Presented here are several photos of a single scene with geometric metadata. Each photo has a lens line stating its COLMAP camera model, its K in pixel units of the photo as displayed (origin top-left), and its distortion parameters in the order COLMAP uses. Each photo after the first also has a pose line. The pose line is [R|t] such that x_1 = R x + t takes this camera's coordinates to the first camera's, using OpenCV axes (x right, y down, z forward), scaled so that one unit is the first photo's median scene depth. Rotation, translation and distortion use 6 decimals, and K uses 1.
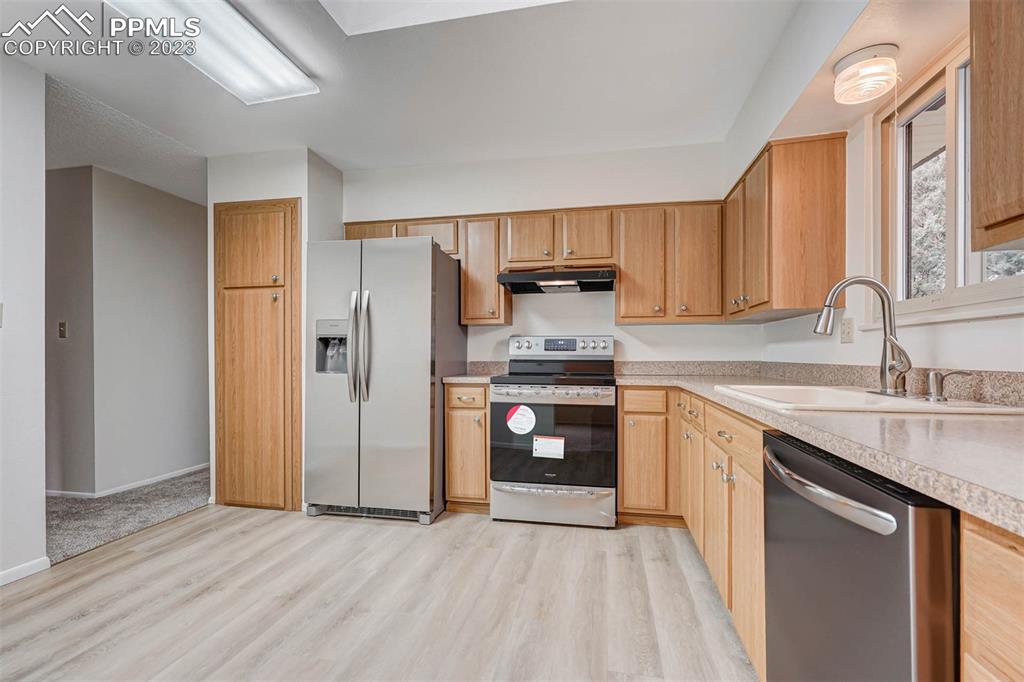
lens RADIAL K [[467.6, 0, 512.2], [0, 467.6, 349.7], [0, 0, 1]] dist [-0.002060, 0.000509]
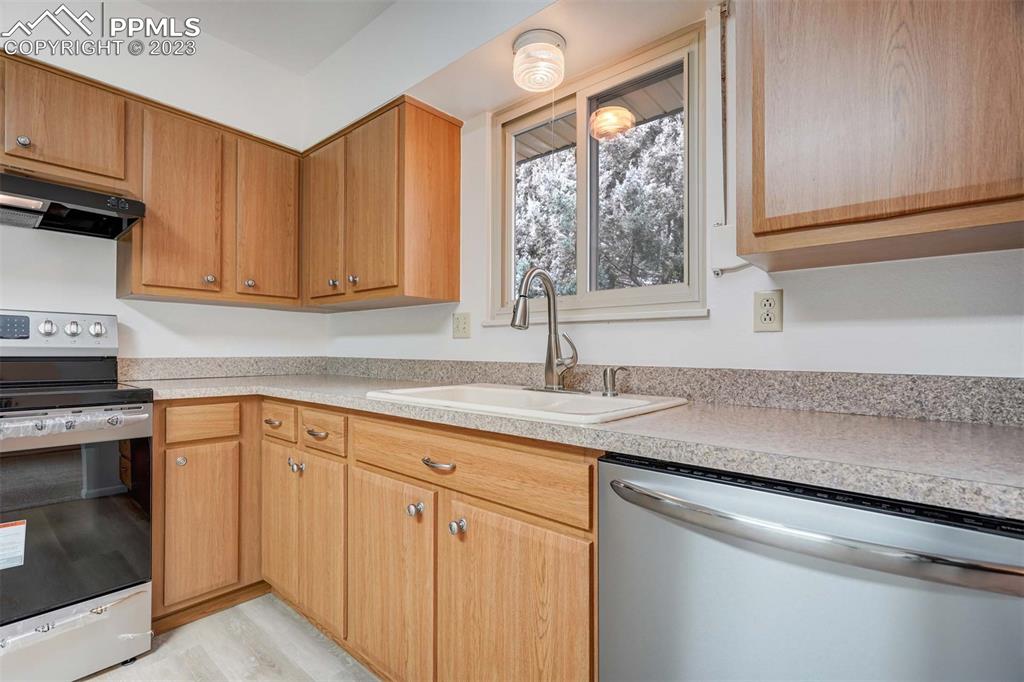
lens RADIAL K [[467.6, 0, 508.4], [0, 467.6, 347.5], [0, 0, 1]] dist [-0.002060, 0.000509]
pose [[0.487774, 0.010818, 0.872903, -0.067727], [-0.017291, 0.999847, -0.002729, 0.004486], [-0.872799, -0.013763, 0.487886, 0.339392]]
